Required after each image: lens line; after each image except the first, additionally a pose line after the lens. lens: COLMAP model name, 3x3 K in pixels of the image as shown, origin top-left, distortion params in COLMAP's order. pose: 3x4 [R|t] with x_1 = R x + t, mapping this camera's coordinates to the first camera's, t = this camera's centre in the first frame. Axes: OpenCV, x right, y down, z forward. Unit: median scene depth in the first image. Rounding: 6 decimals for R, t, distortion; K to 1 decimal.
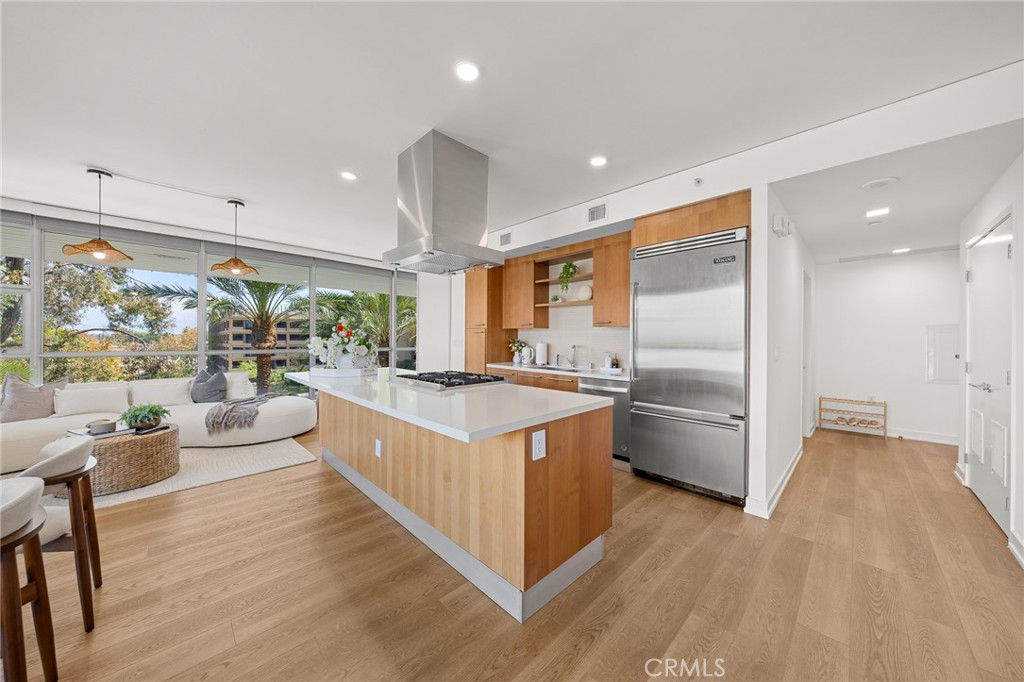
lens RADIAL K [[344.4, 0, 509.3], [0, 344.4, 339.0], [0, 0, 1]] dist [-0.001674, -0.000076]
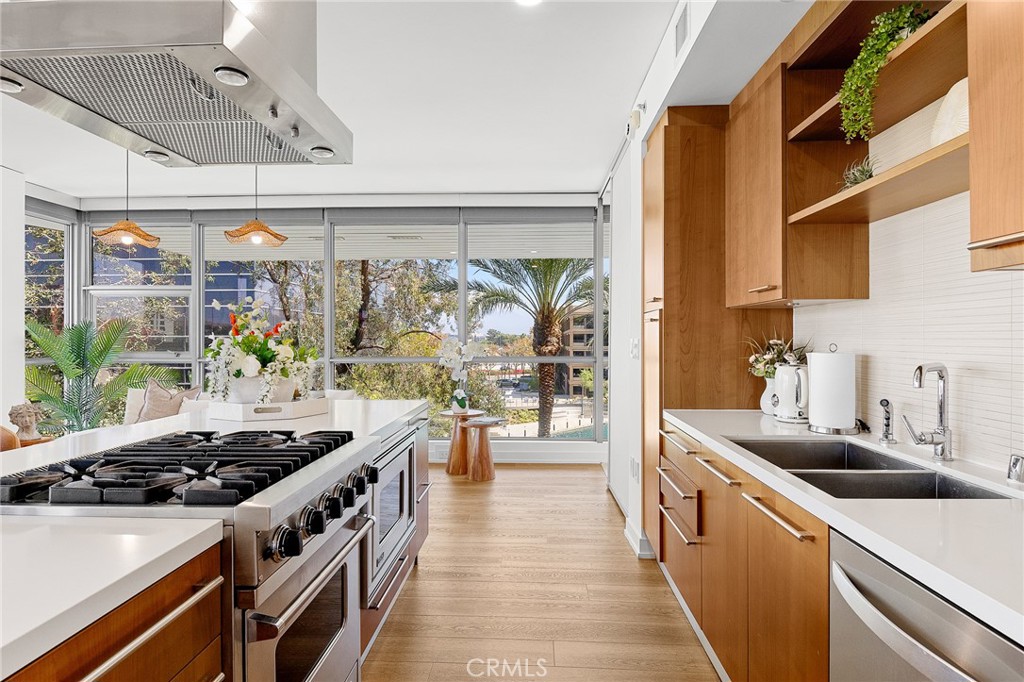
lens RADIAL K [[542.0, 0, 512.0], [0, 542.0, 341.0], [0, 0, 1]] dist [-0.000434, -0.000034]
pose [[0.686268, -0.003085, -0.727342, 0.243606], [0.004442, 0.999990, -0.000050, 0.001165], [0.727335, -0.003196, 0.686275, 0.531334]]
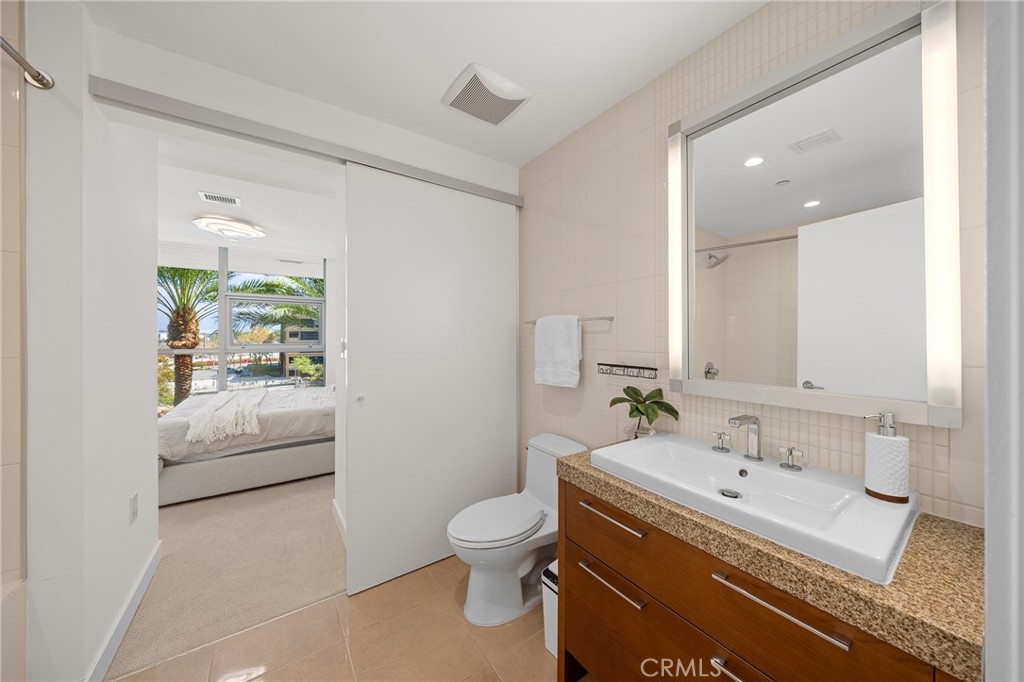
lens RADIAL K [[345.2, 0, 505.6], [0, 345.2, 333.4], [0, 0, 1]] dist [-0.000217, 0.000063]
pose [[0.984813, -0.008540, -0.173410, 0.832083], [0.007978, 0.999960, -0.003937, 0.008499], [0.173436, 0.002494, 0.984842, 0.935867]]
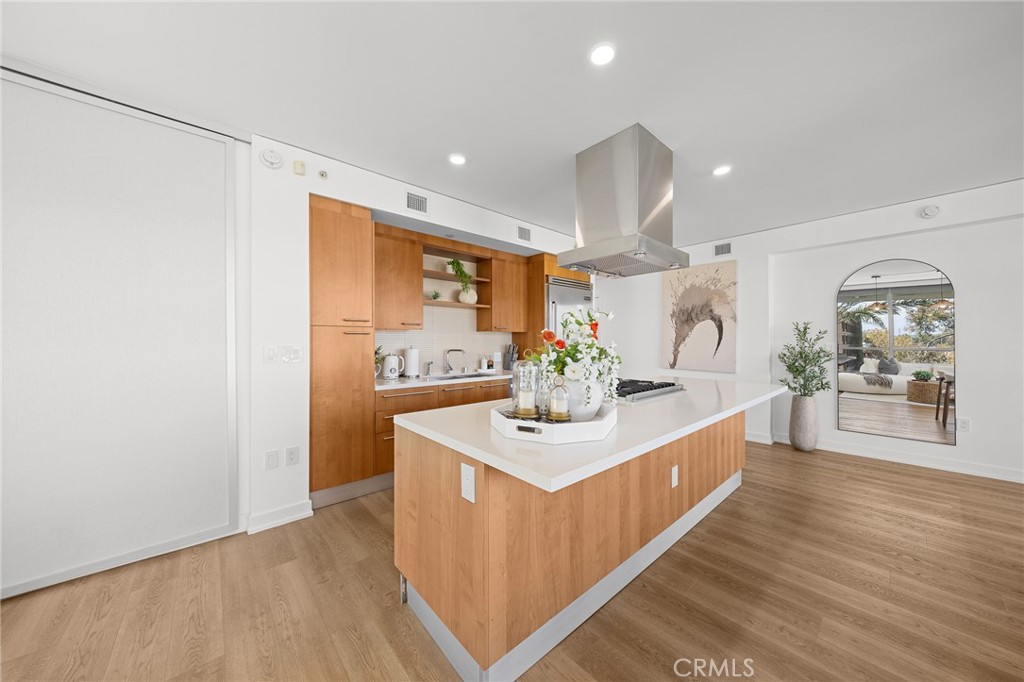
lens RADIAL K [[343.5, 0, 512.4], [0, 343.5, 341.8], [0, 0, 1]] dist [-0.004335, 0.000113]
pose [[0.052145, -0.009843, 0.998591, -0.692308], [0.001807, 0.999951, 0.009762, -0.011848], [-0.998638, 0.001296, 0.052160, 0.757364]]
